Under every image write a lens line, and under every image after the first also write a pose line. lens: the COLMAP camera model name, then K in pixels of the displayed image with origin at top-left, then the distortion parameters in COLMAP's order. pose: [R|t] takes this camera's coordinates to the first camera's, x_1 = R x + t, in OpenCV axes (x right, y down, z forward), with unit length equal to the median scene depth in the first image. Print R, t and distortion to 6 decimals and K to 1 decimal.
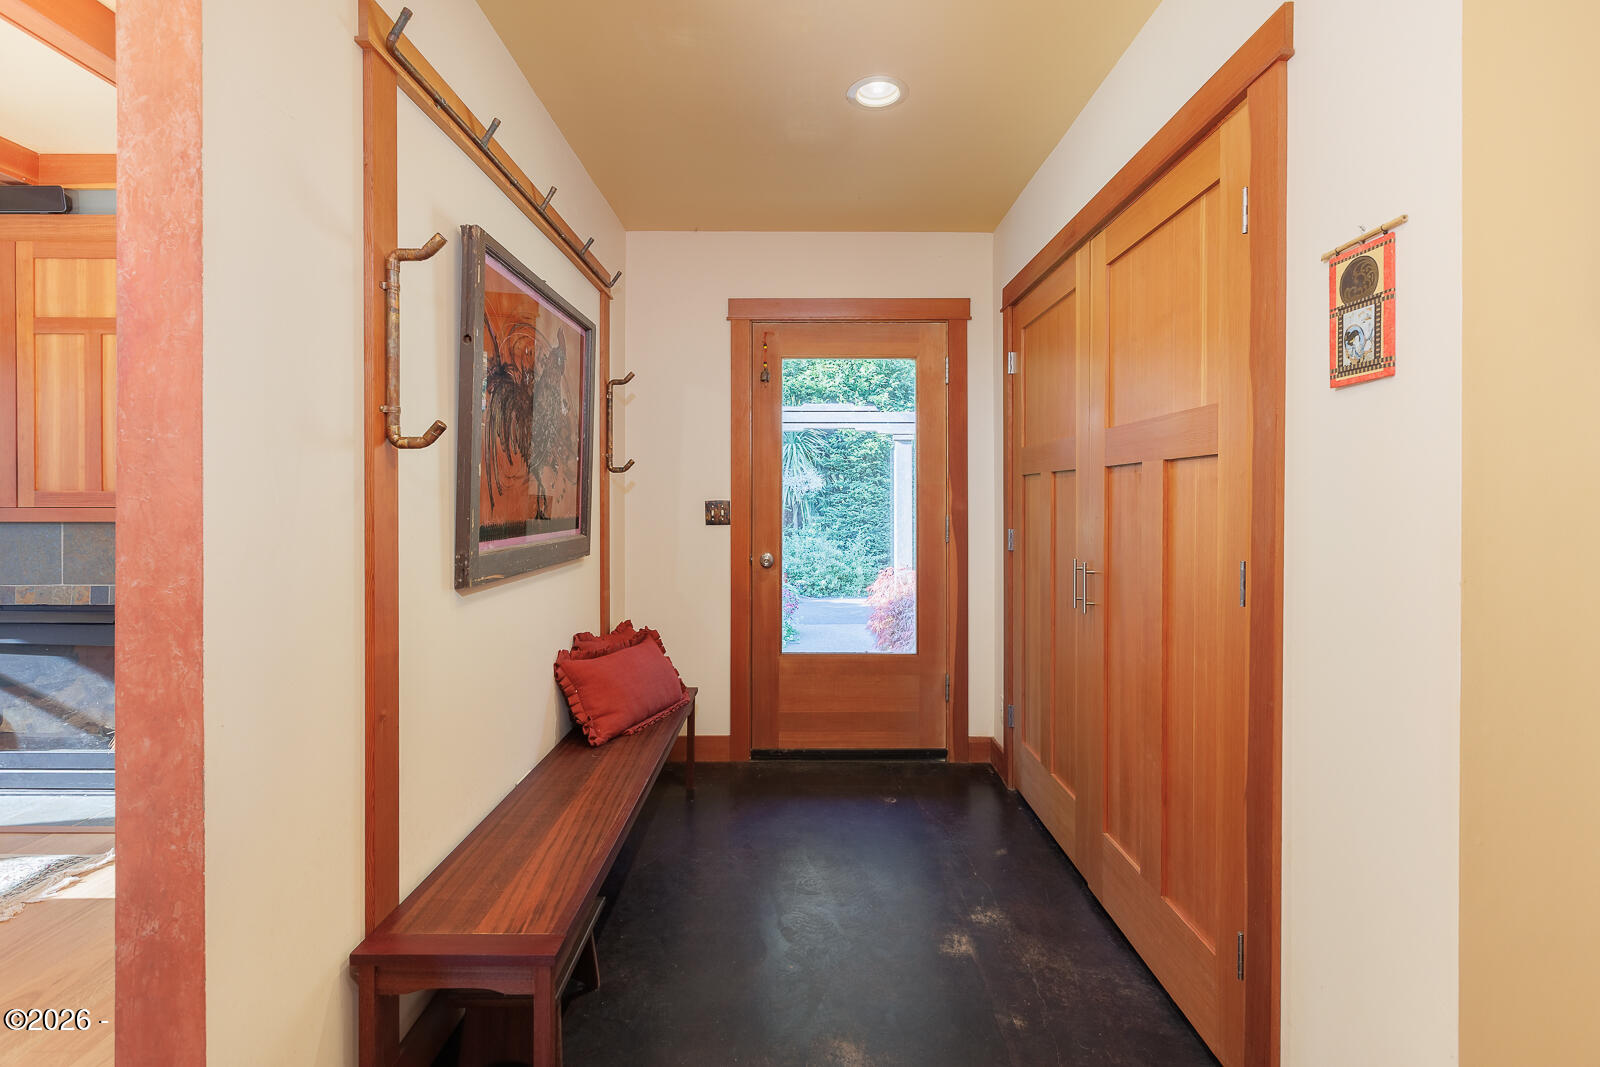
lens RADIAL K [[733.0, 0, 810.8], [0, 733.0, 498.4], [0, 0, 1]] dist [0.000035, -0.000277]
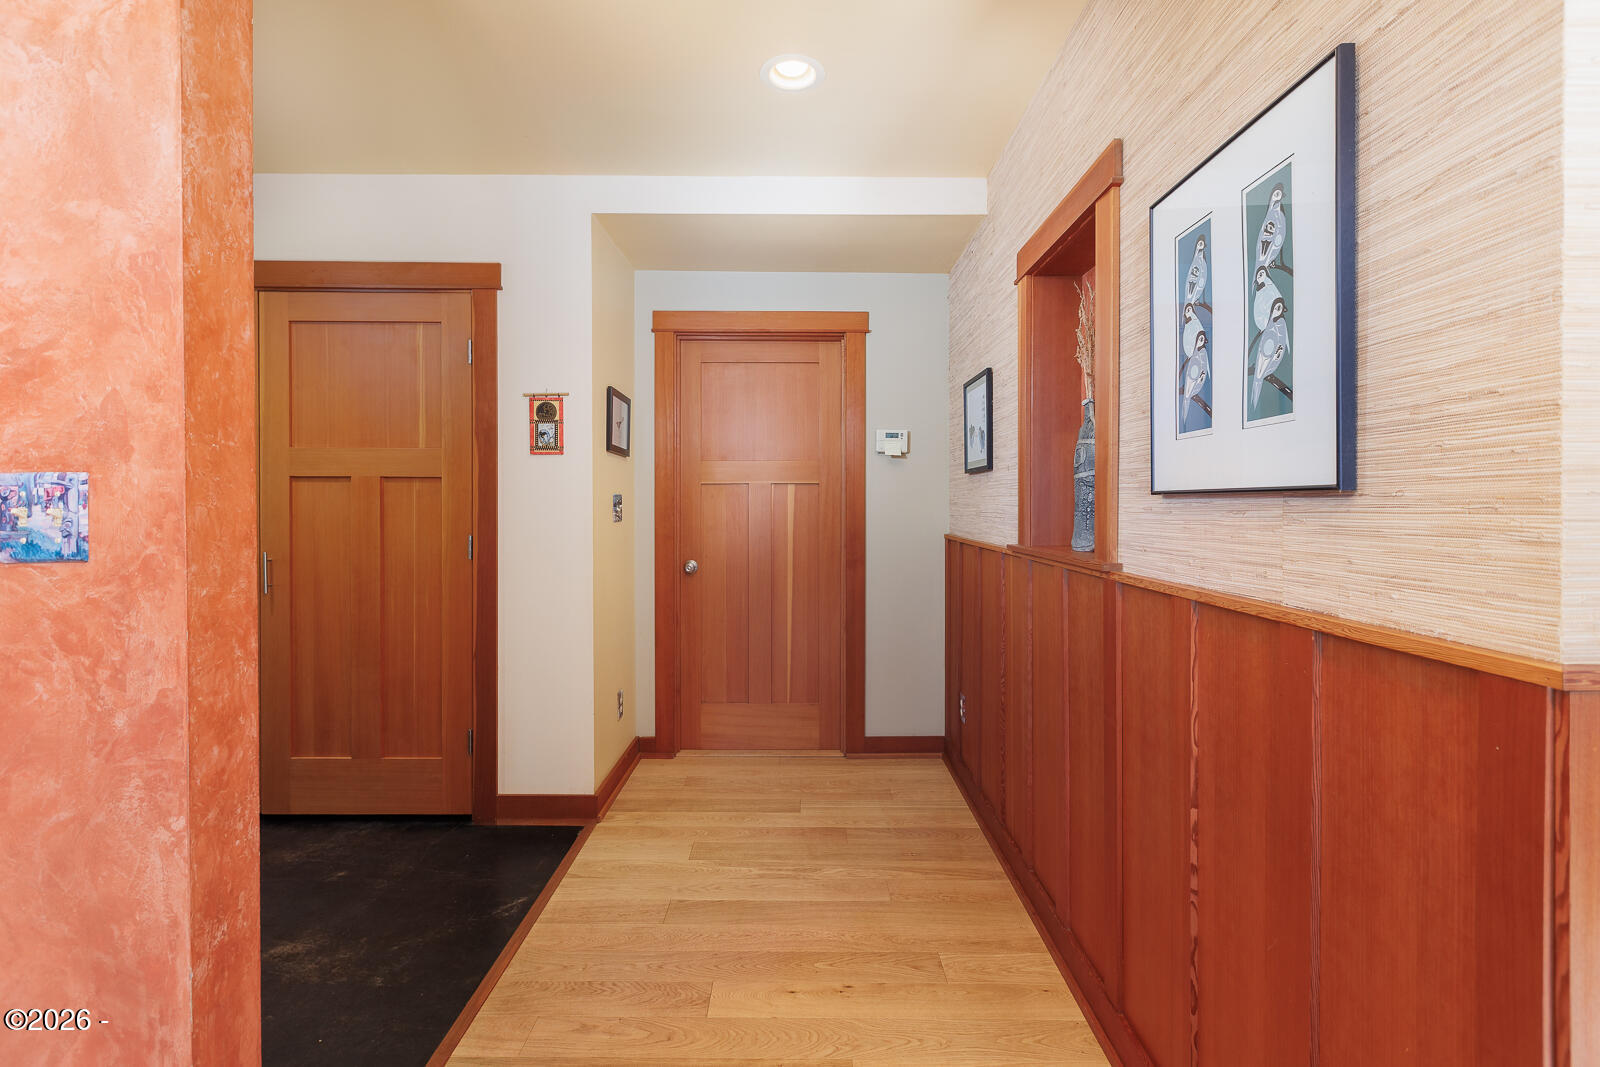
lens RADIAL K [[726.0, 0, 793.8], [0, 726.0, 506.2], [0, 0, 1]] dist [0.000810, -0.000021]
pose [[0.004676, -0.006498, 0.999968, -1.880746], [-0.001782, 0.999977, 0.006506, -0.006262], [-0.999987, -0.001812, 0.004664, 0.210613]]
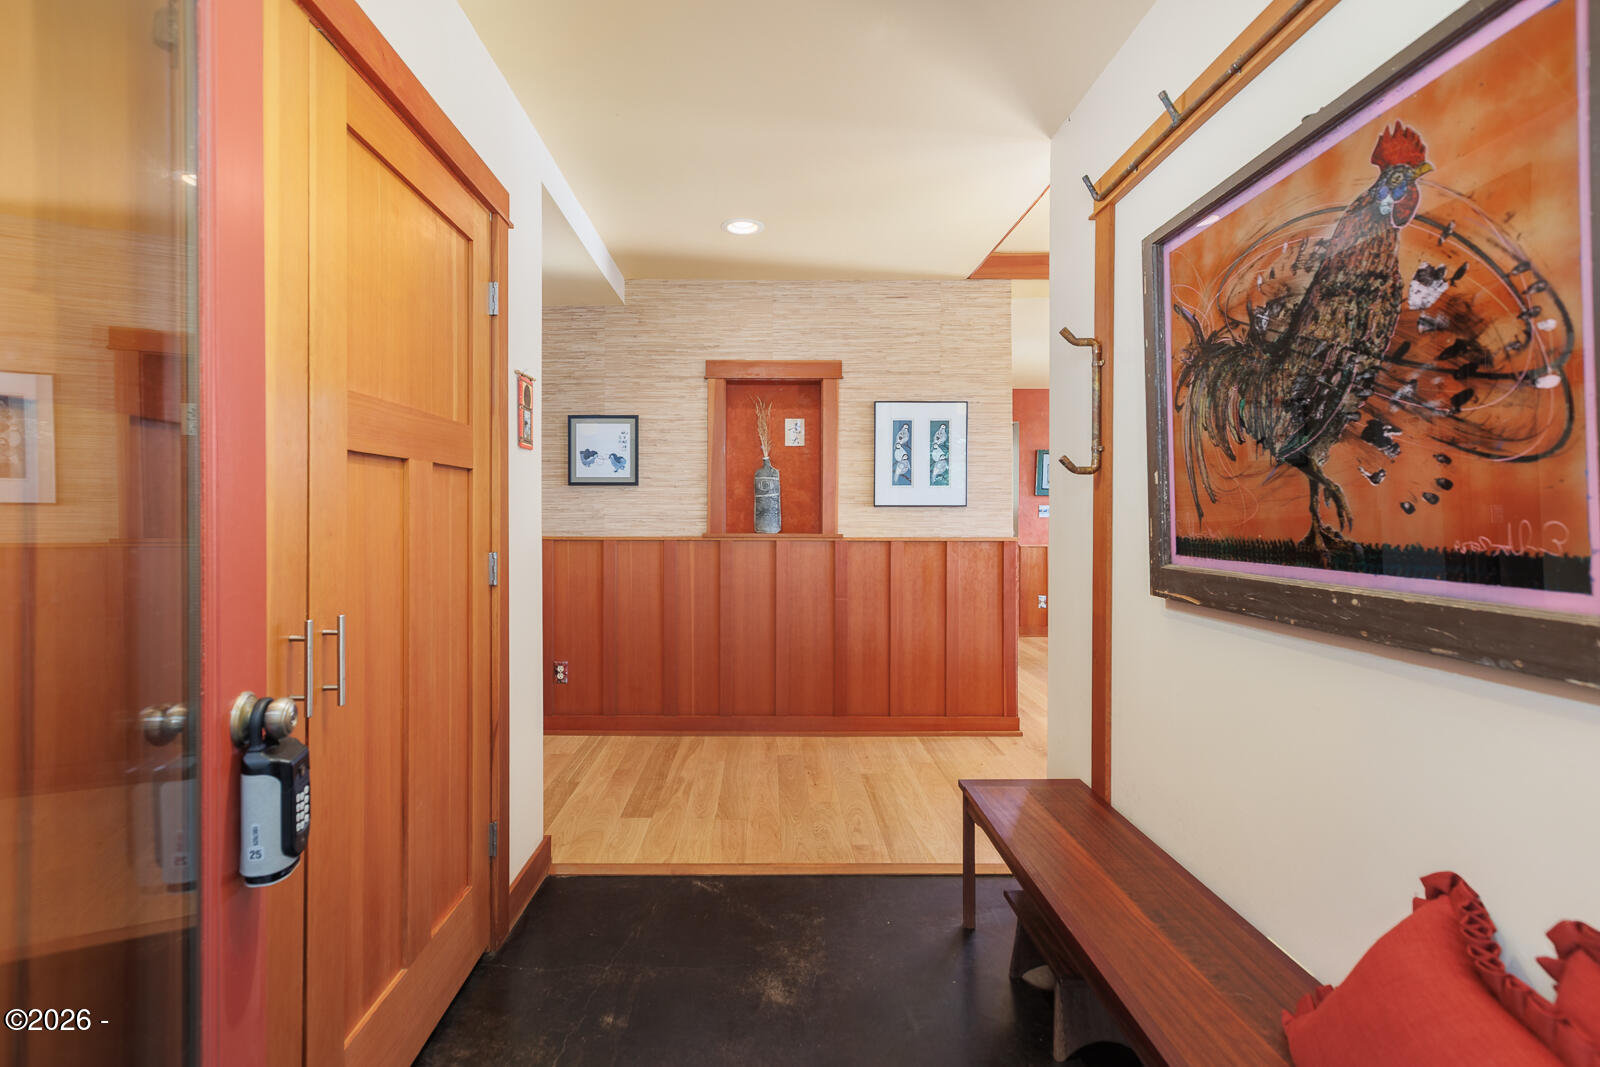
lens RADIAL K [[726.0, 0, 793.8], [0, 726.0, 506.2], [0, 0, 1]] dist [0.000810, -0.000021]
pose [[-0.999729, -0.005496, -0.022624, 0.089825], [-0.005285, 0.999942, -0.009350, 0.018350], [0.022674, -0.009228, -0.999700, 3.431621]]
